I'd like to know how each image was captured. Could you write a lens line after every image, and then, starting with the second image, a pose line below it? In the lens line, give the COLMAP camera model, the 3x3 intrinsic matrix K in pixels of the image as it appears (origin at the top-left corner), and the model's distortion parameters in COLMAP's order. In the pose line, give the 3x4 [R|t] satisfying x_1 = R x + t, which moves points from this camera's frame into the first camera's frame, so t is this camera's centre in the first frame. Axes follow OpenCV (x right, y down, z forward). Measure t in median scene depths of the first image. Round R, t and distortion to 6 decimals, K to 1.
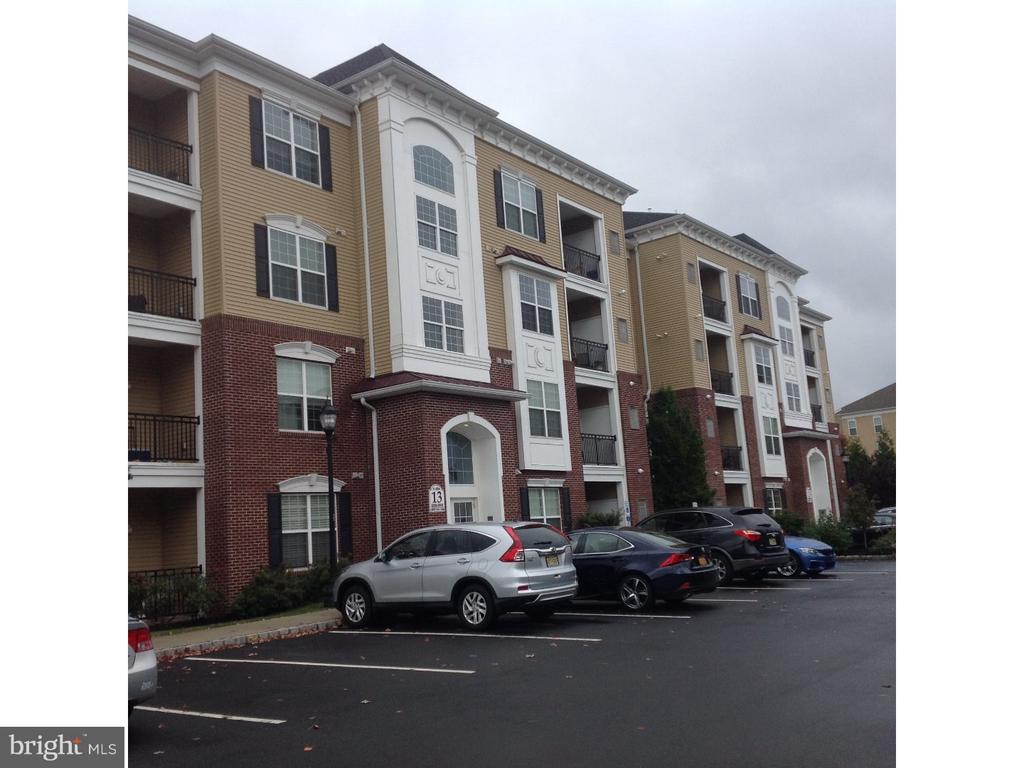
lens RADIAL K [[933.6, 0, 512.0], [0, 933.6, 384.0], [0, 0, 1]] dist [0.197336, -0.499562]
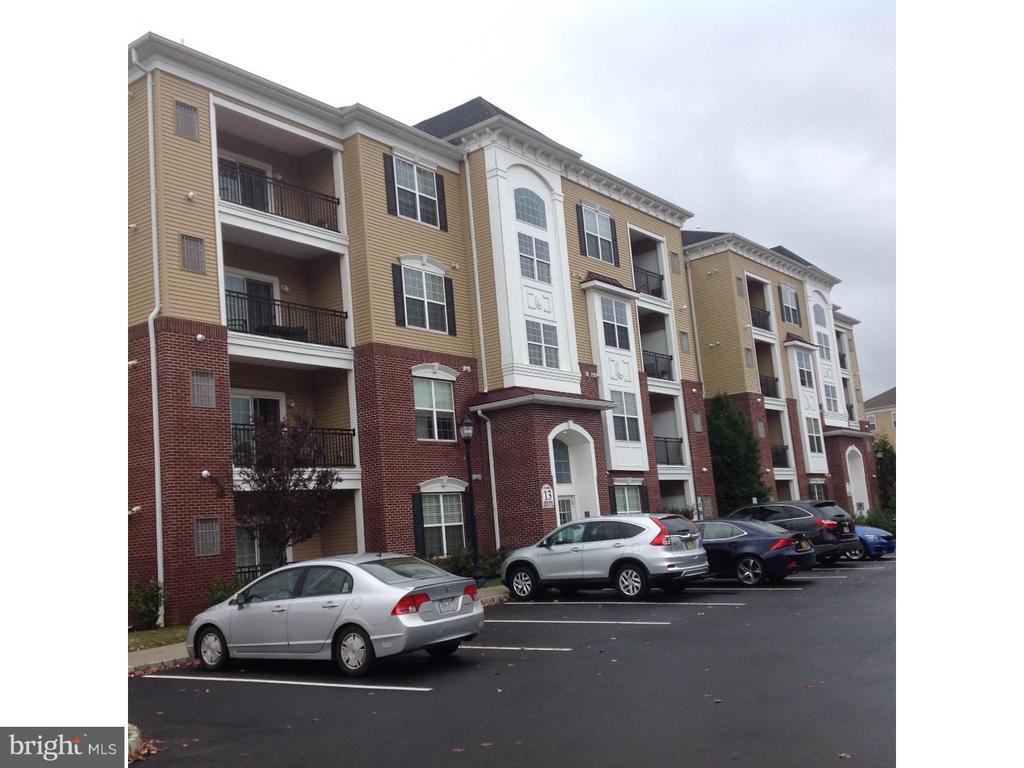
lens RADIAL K [[933.6, 0, 512.0], [0, 933.6, 384.0], [0, 0, 1]] dist [0.197336, -0.499562]
pose [[0.999852, -0.015167, -0.008087, -0.104500], [0.015178, 0.999884, 0.001274, -0.017447], [0.008066, -0.001397, 0.999966, -0.146354]]
